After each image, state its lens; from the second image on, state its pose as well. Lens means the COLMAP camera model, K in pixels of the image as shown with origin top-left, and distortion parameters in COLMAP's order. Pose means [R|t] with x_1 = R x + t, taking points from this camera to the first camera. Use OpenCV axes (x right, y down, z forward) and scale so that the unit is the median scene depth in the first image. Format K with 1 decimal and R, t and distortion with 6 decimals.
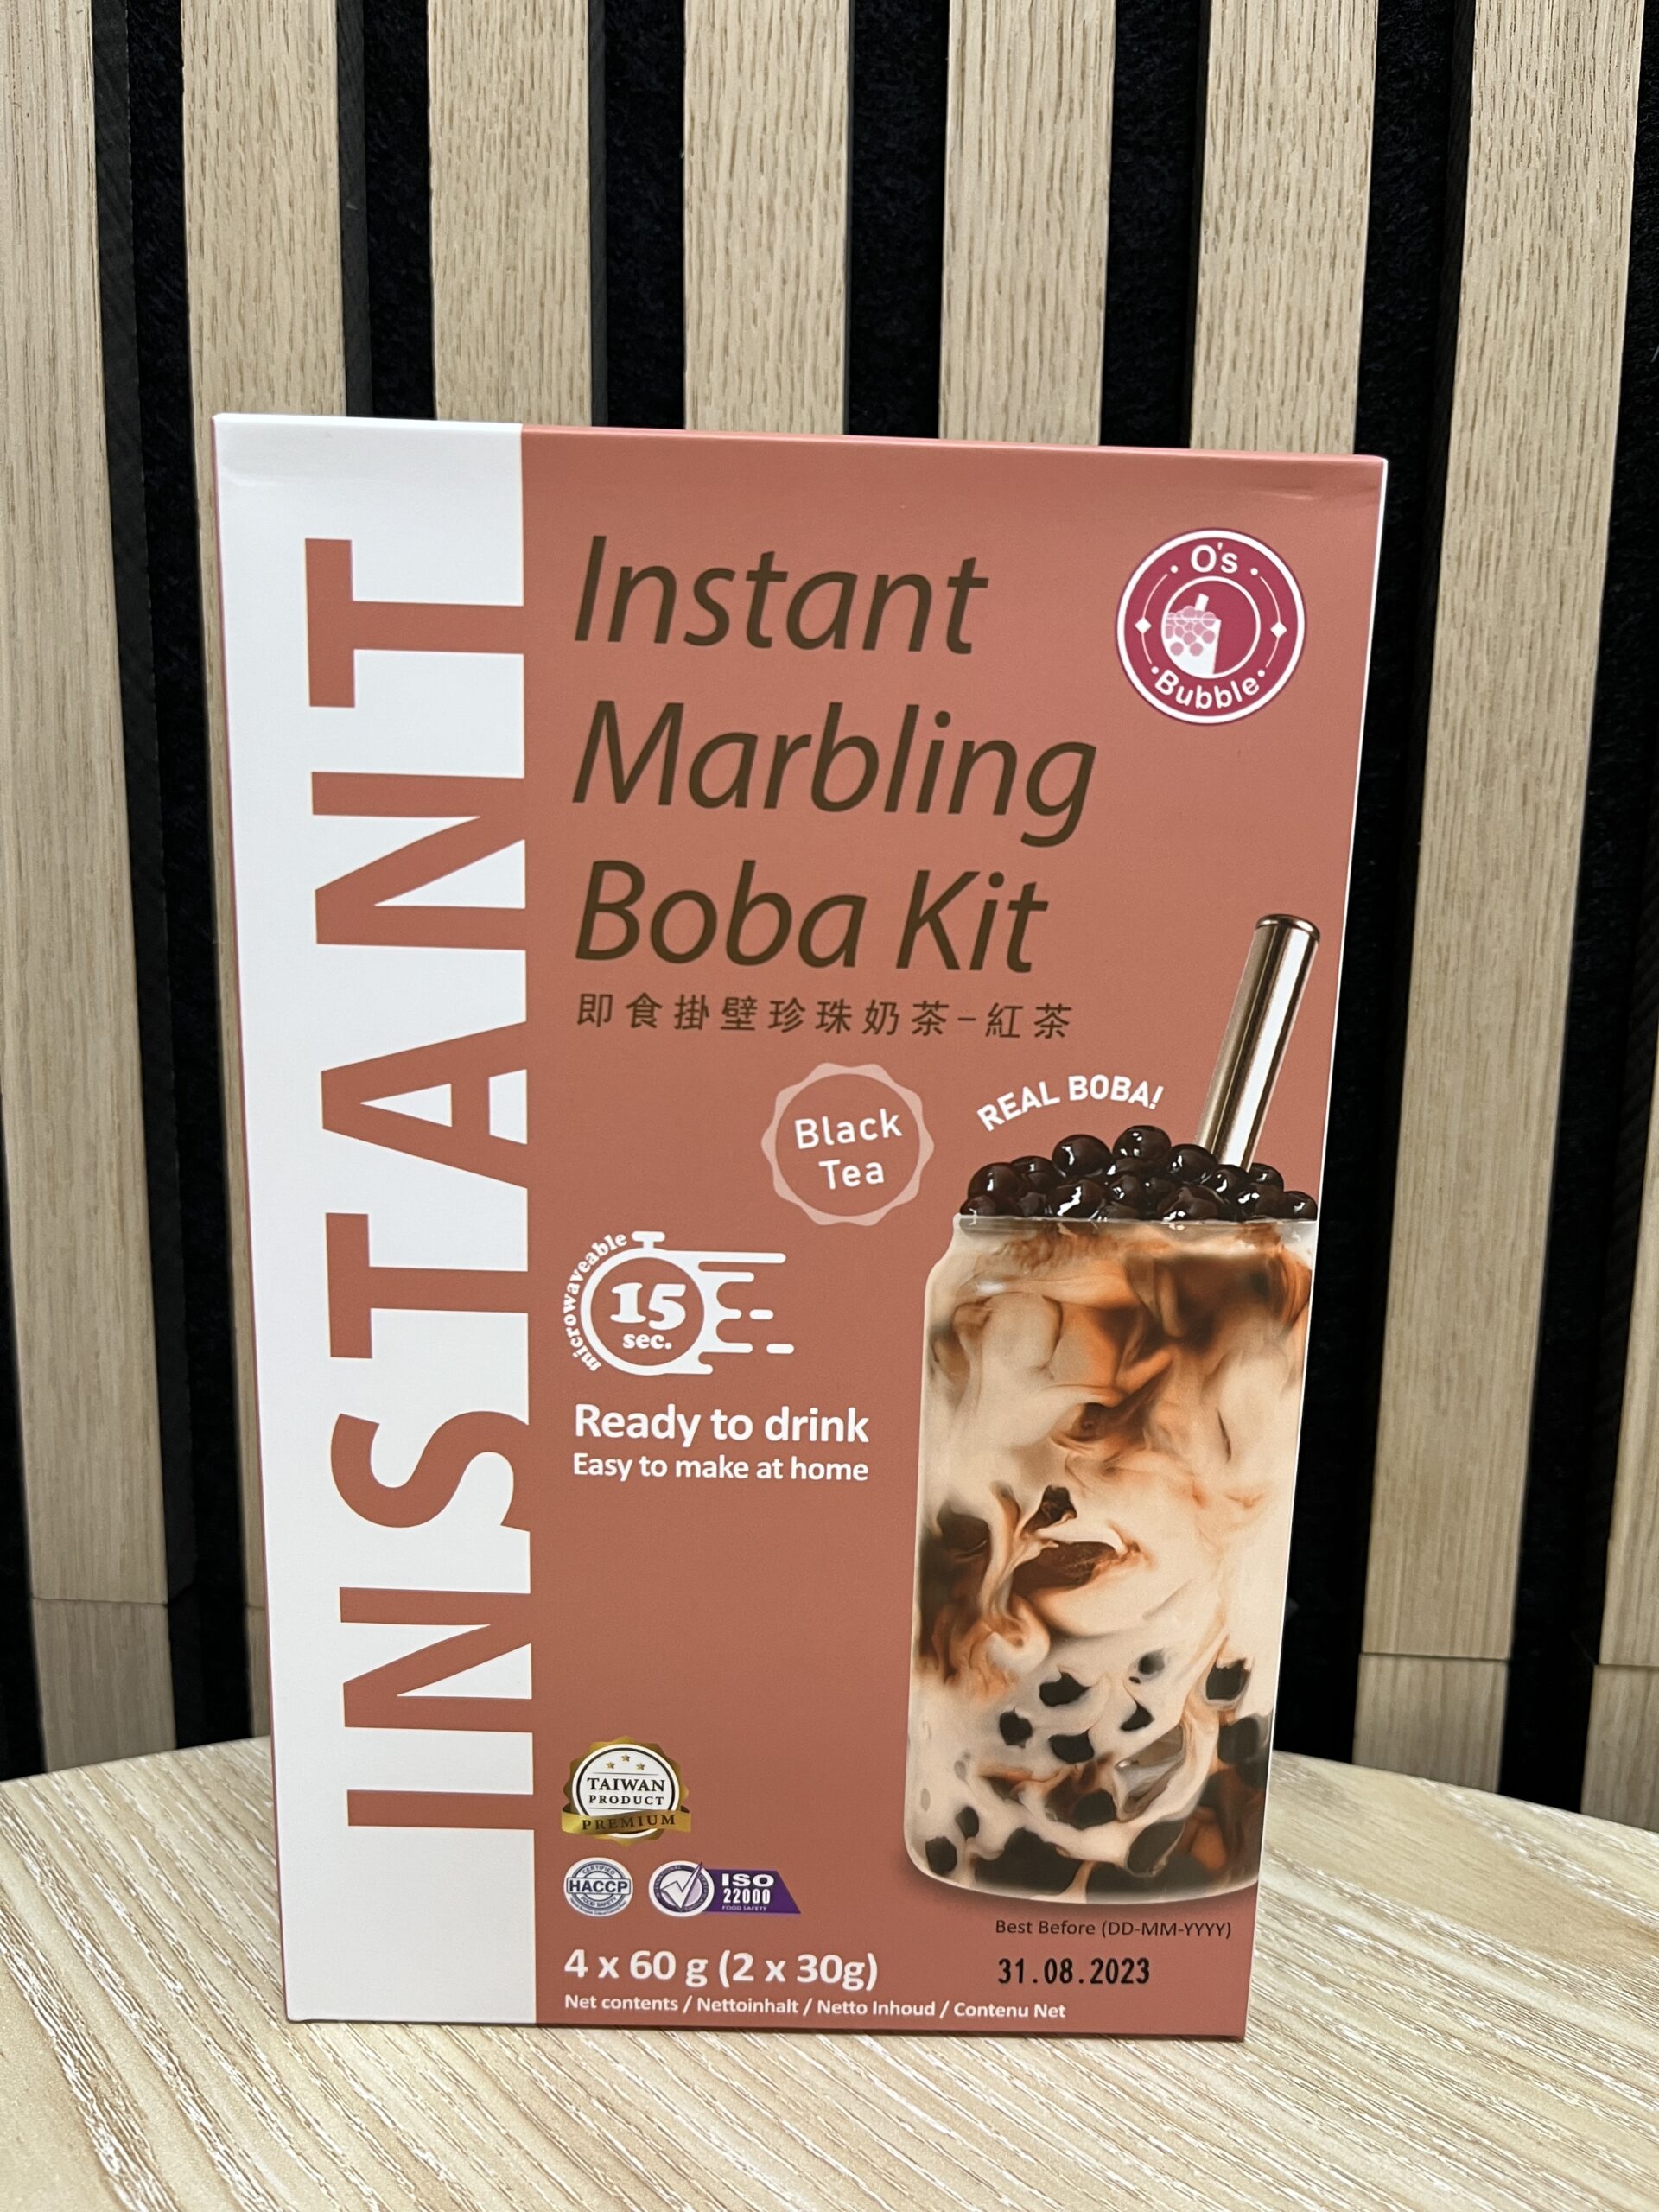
lens RADIAL K [[1701.7, 0, 839.3], [0, 1701.7, 1099.9], [0, 0, 1]] dist [0.067901, -0.122422]
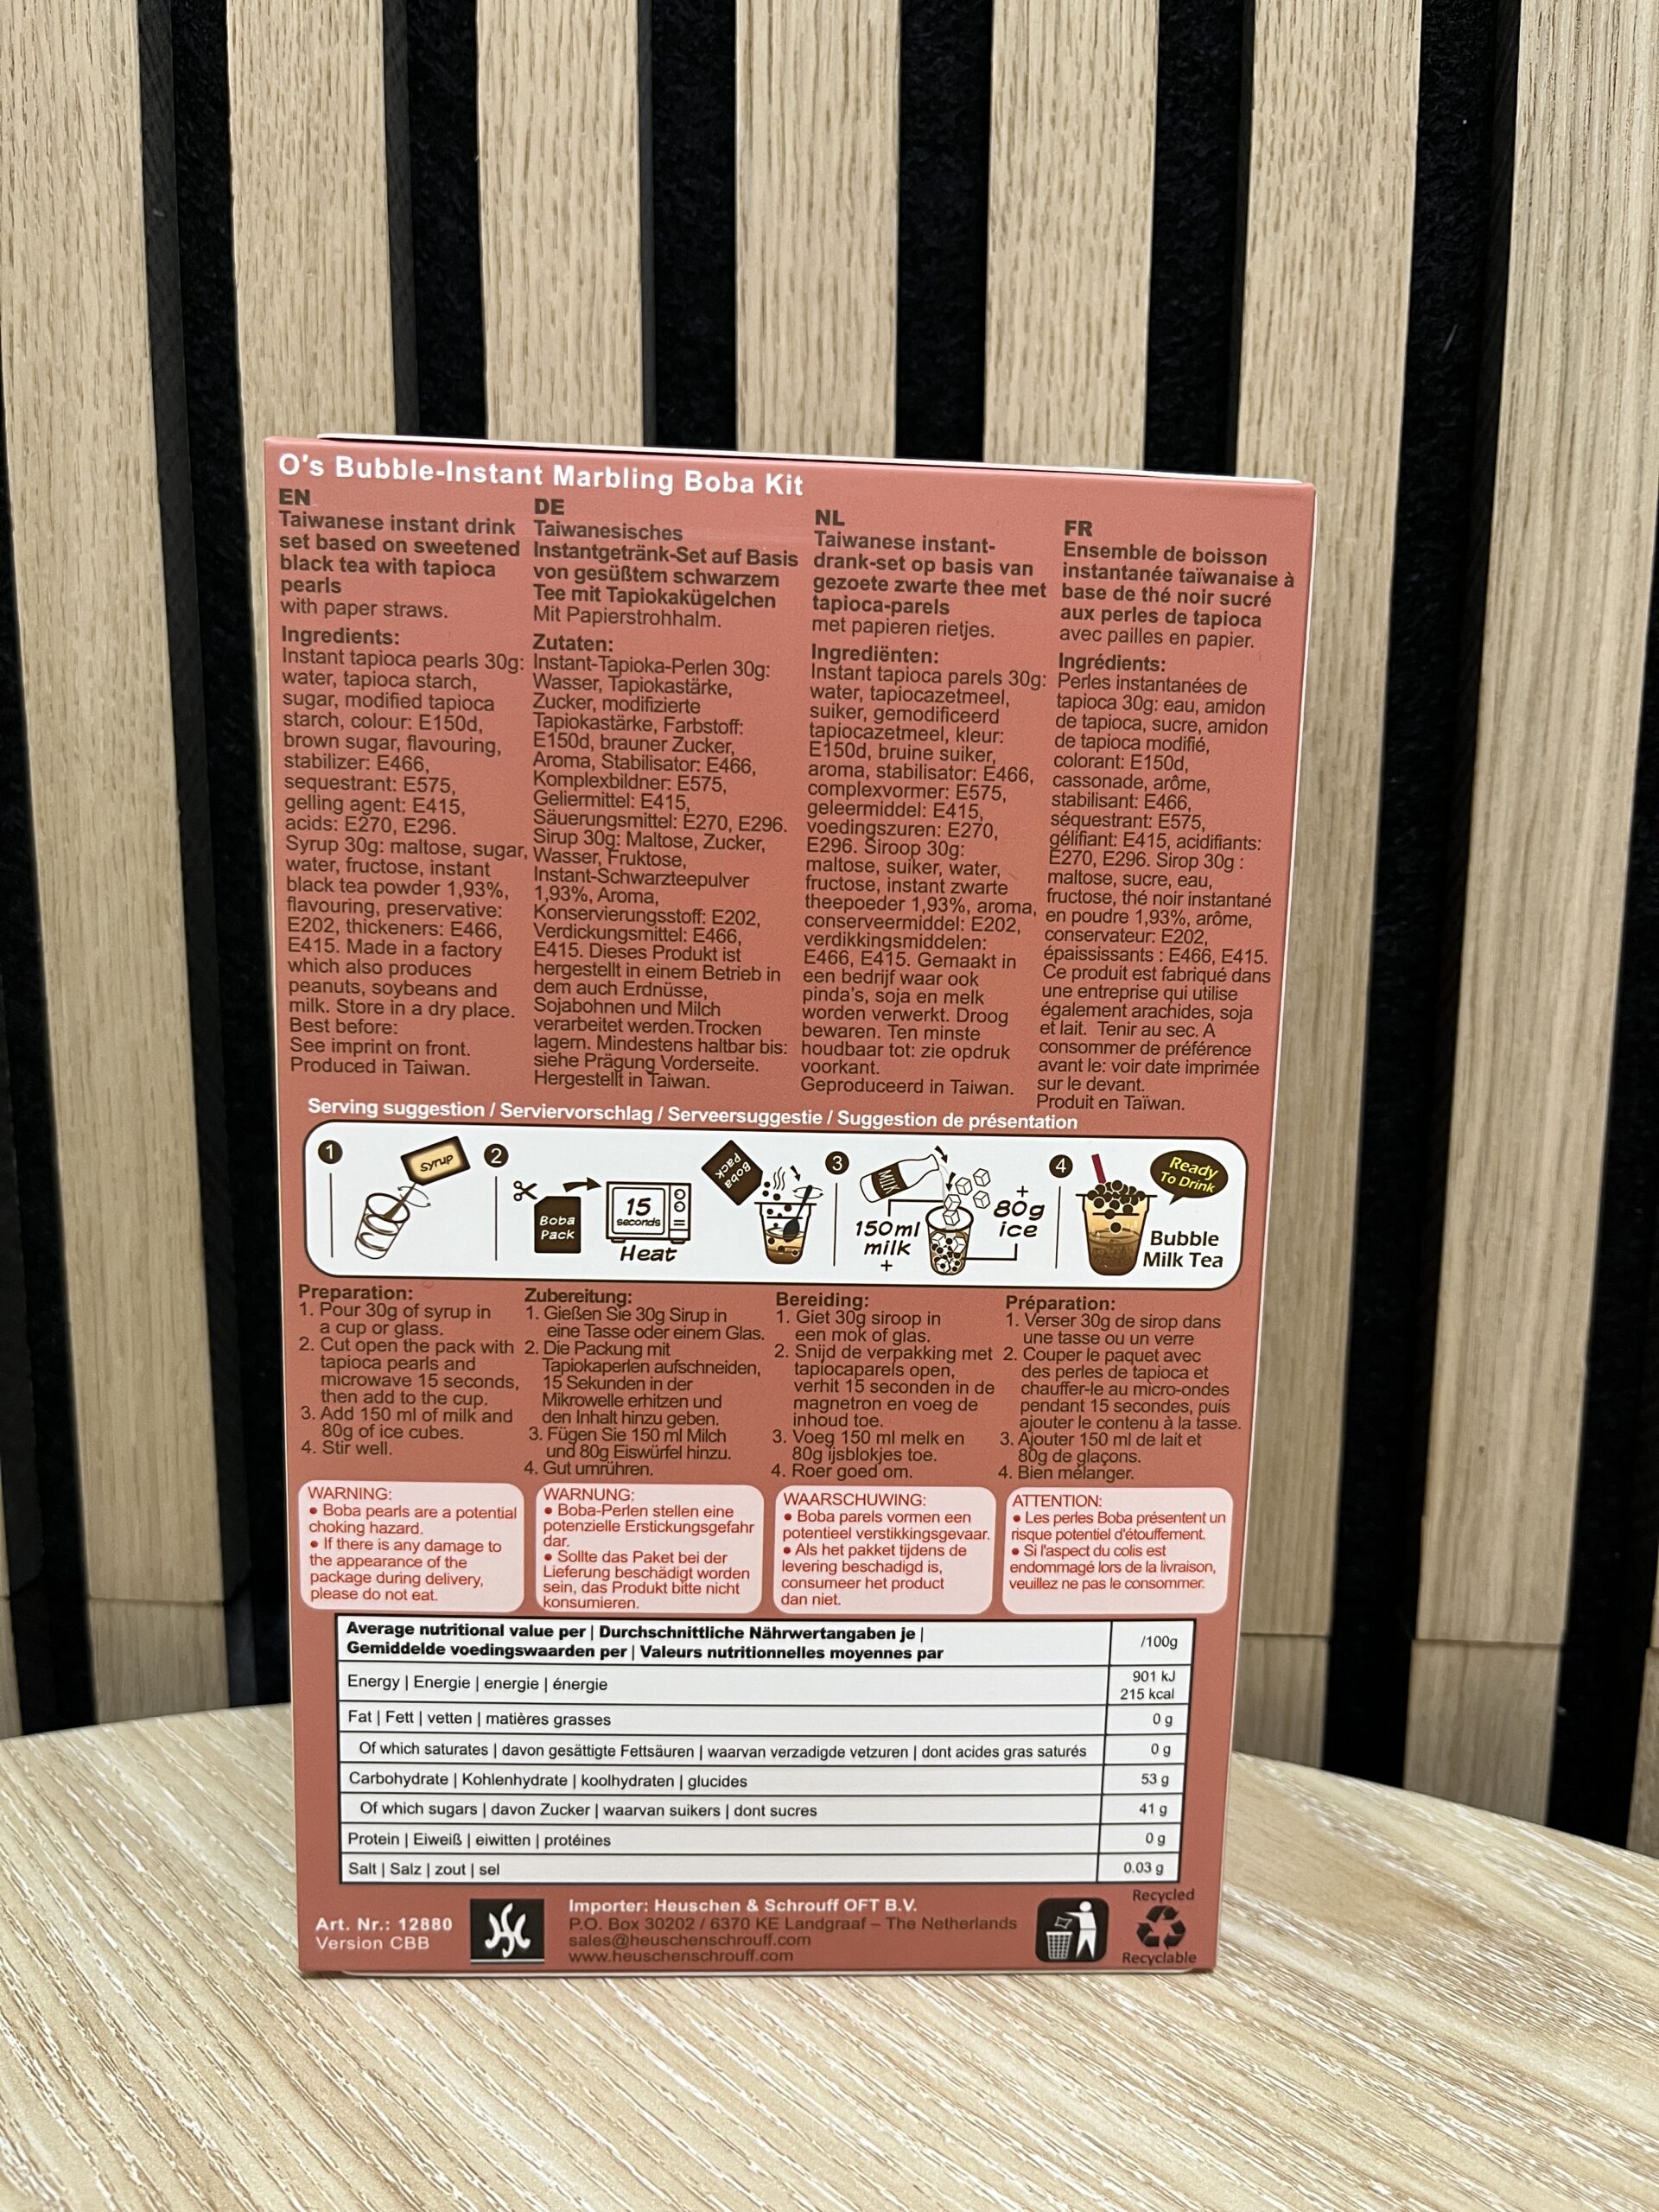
lens RADIAL K [[1693.6, 0, 834.5], [0, 1693.6, 1100.2], [0, 0, 1]] dist [0.091988, -0.152836]
pose [[0.999953, -0.009587, 0.001329, 0.113673], [0.009589, 0.999953, -0.001481, 0.009555], [-0.001314, 0.001494, 0.999998, -0.012916]]
